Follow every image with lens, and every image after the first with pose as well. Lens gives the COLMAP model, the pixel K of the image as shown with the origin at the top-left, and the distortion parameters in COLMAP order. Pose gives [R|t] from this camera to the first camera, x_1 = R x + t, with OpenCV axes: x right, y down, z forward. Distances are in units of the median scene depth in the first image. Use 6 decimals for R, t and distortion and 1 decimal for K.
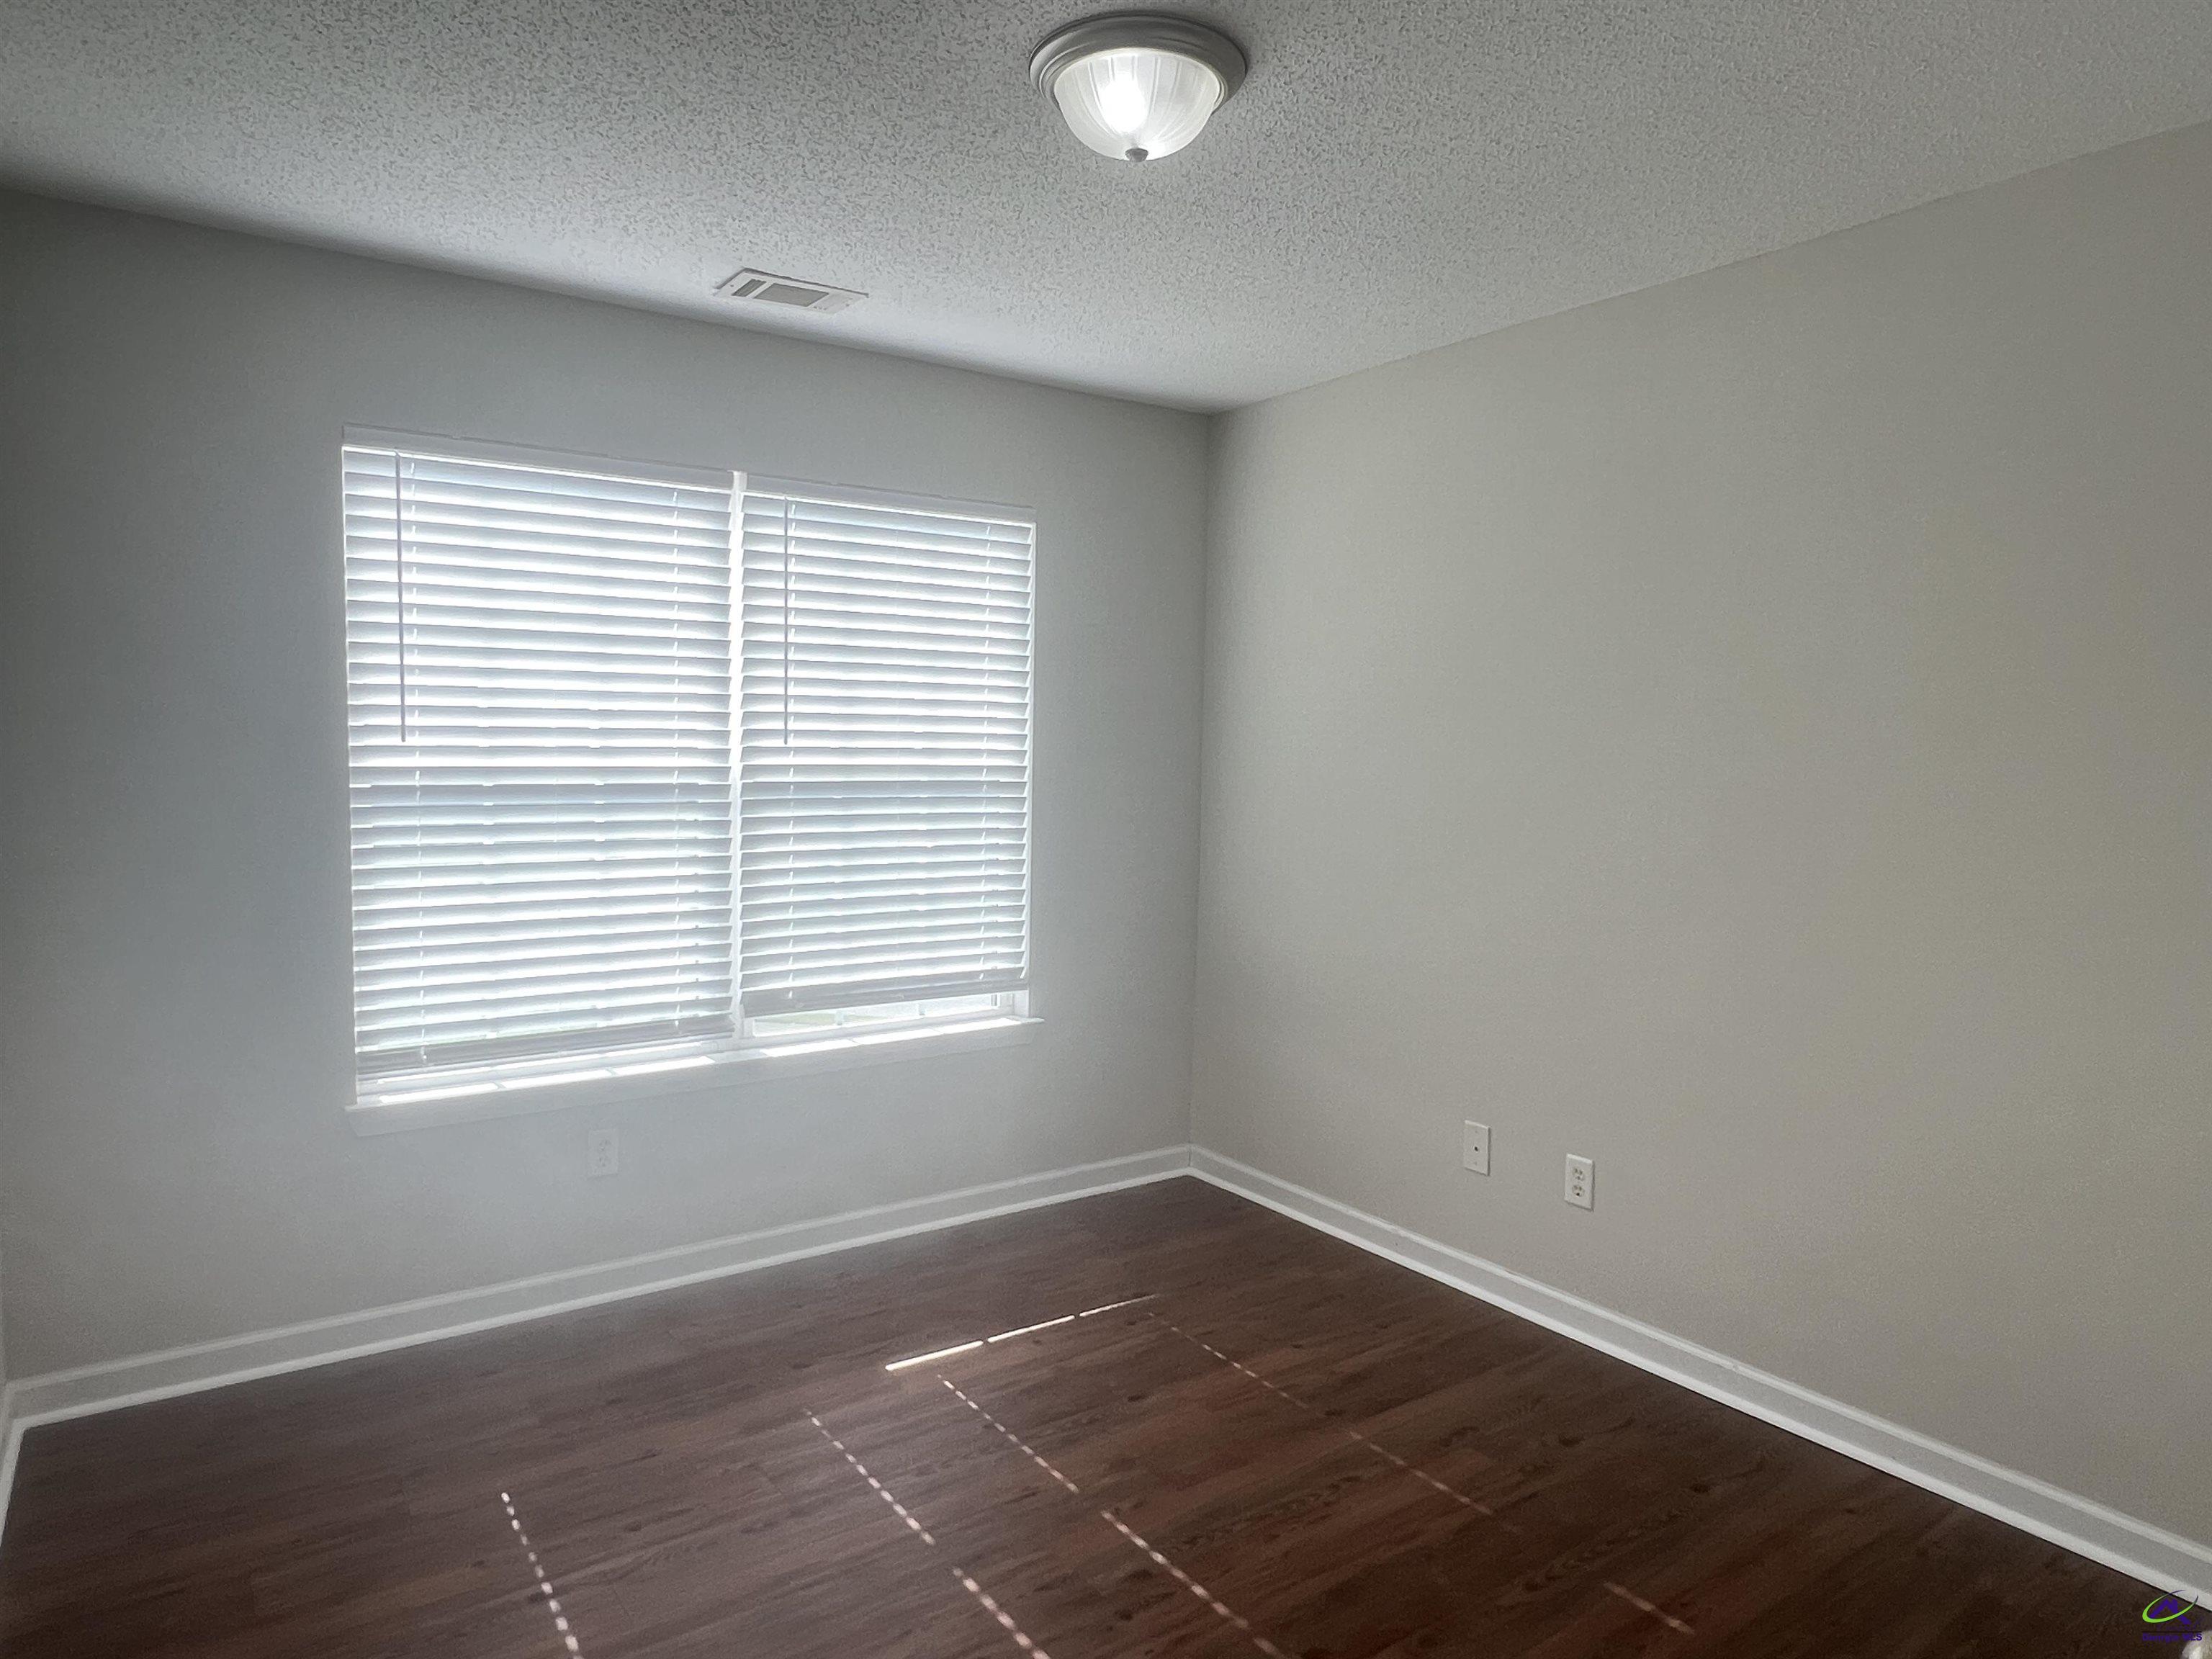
lens RADIAL K [[1383.6, 0, 1106.0], [0, 1383.6, 829.5], [0, 0, 1]] dist [0.000380, -0.005513]
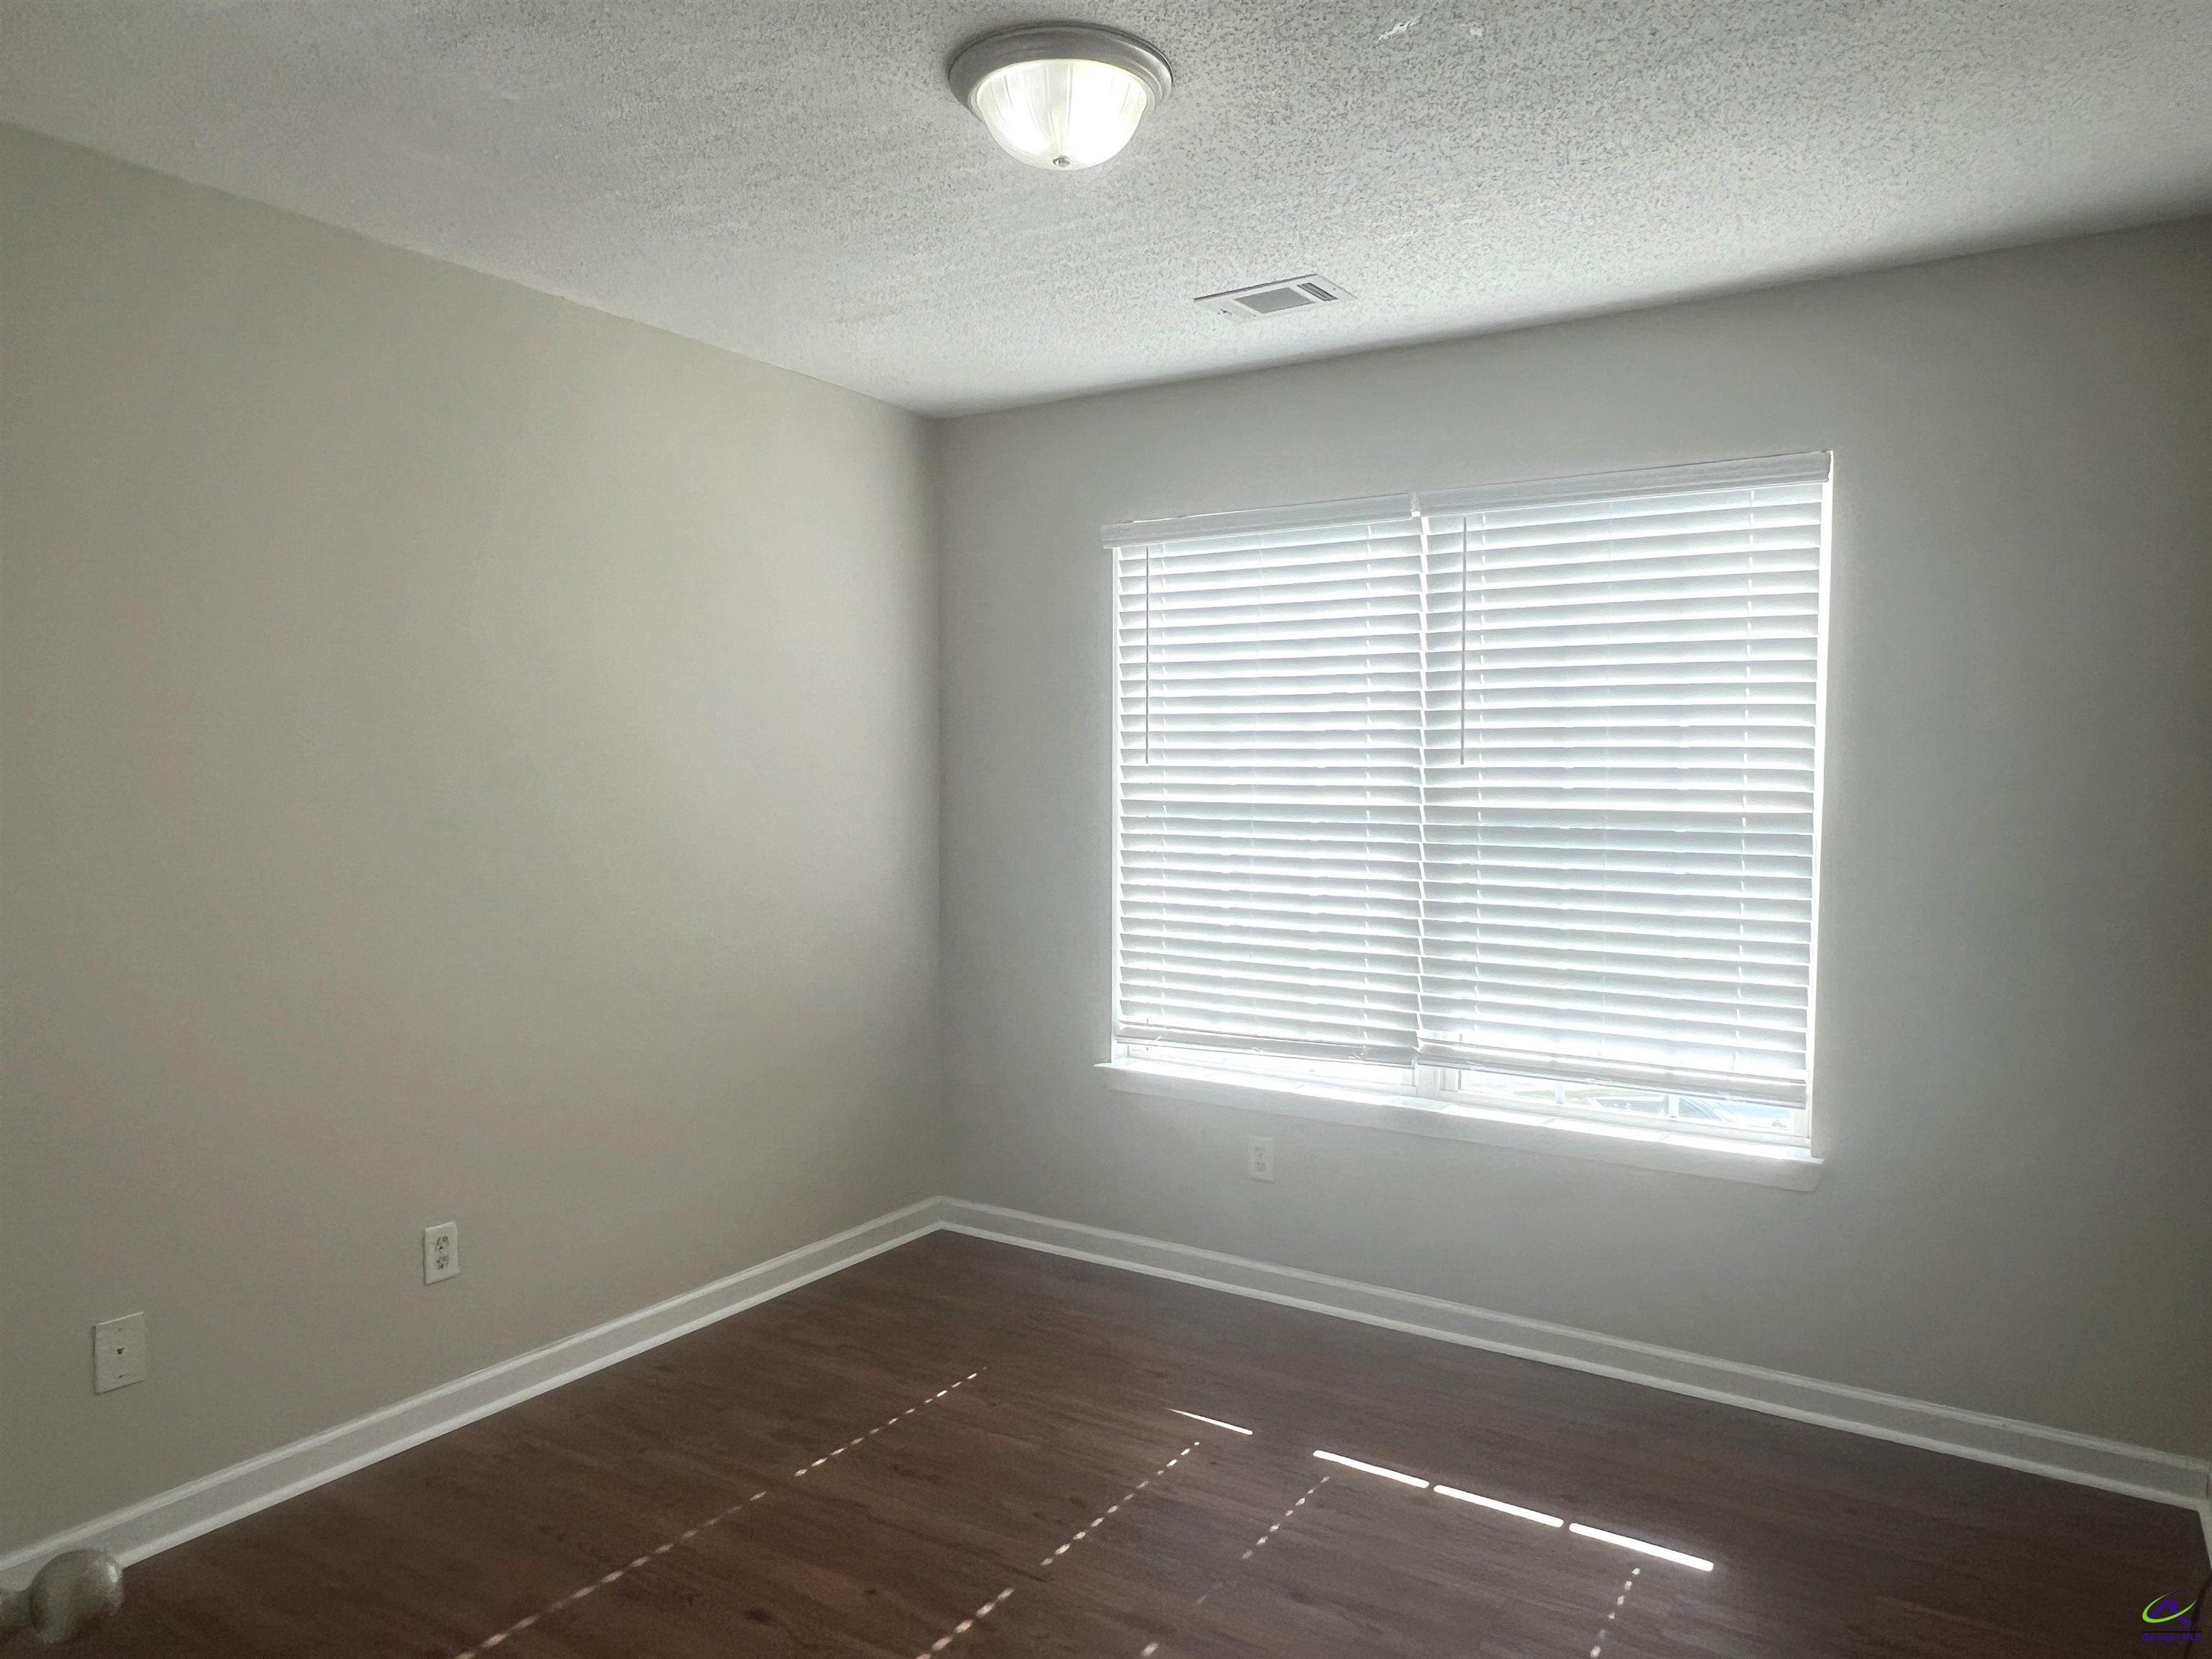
lens RADIAL K [[1420.5, 0, 1106.0], [0, 1420.5, 829.5], [0, 0, 1]] dist [-0.001247, -0.002721]
pose [[0.378406, 0.019237, -0.925440, 0.564952], [-0.066448, 0.997769, -0.006429, -0.002447], [0.923252, 0.063926, 0.378840, 0.435766]]
